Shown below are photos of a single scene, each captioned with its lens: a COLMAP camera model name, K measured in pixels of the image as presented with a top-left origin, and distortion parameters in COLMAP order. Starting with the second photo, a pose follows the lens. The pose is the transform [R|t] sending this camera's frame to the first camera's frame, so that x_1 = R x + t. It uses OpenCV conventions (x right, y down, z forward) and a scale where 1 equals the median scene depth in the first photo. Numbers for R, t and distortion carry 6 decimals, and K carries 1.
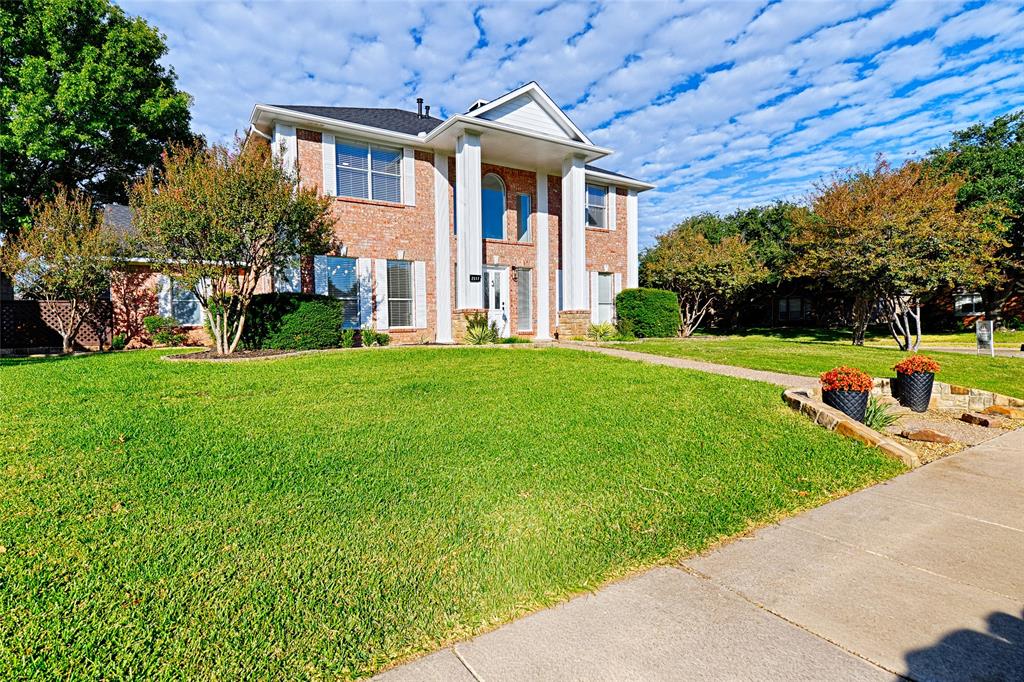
lens RADIAL K [[416.5, 0, 510.7], [0, 416.5, 348.3], [0, 0, 1]] dist [-0.000860, 0.000130]
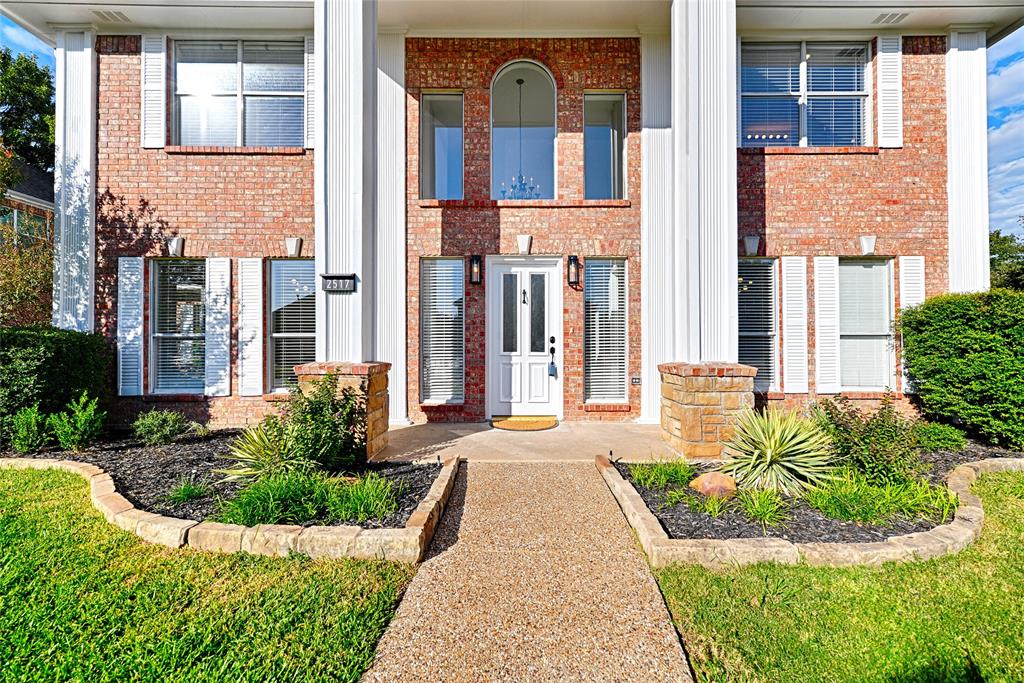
lens RADIAL K [[437.3, 0, 512.0], [0, 437.3, 341.5], [0, 0, 1]] dist [0.005862, 0.000486]
pose [[0.848140, 0.009199, -0.529693, 0.197249], [-0.045617, 0.997404, -0.055720, -0.077283], [0.527805, 0.071421, 0.846357, 0.577609]]
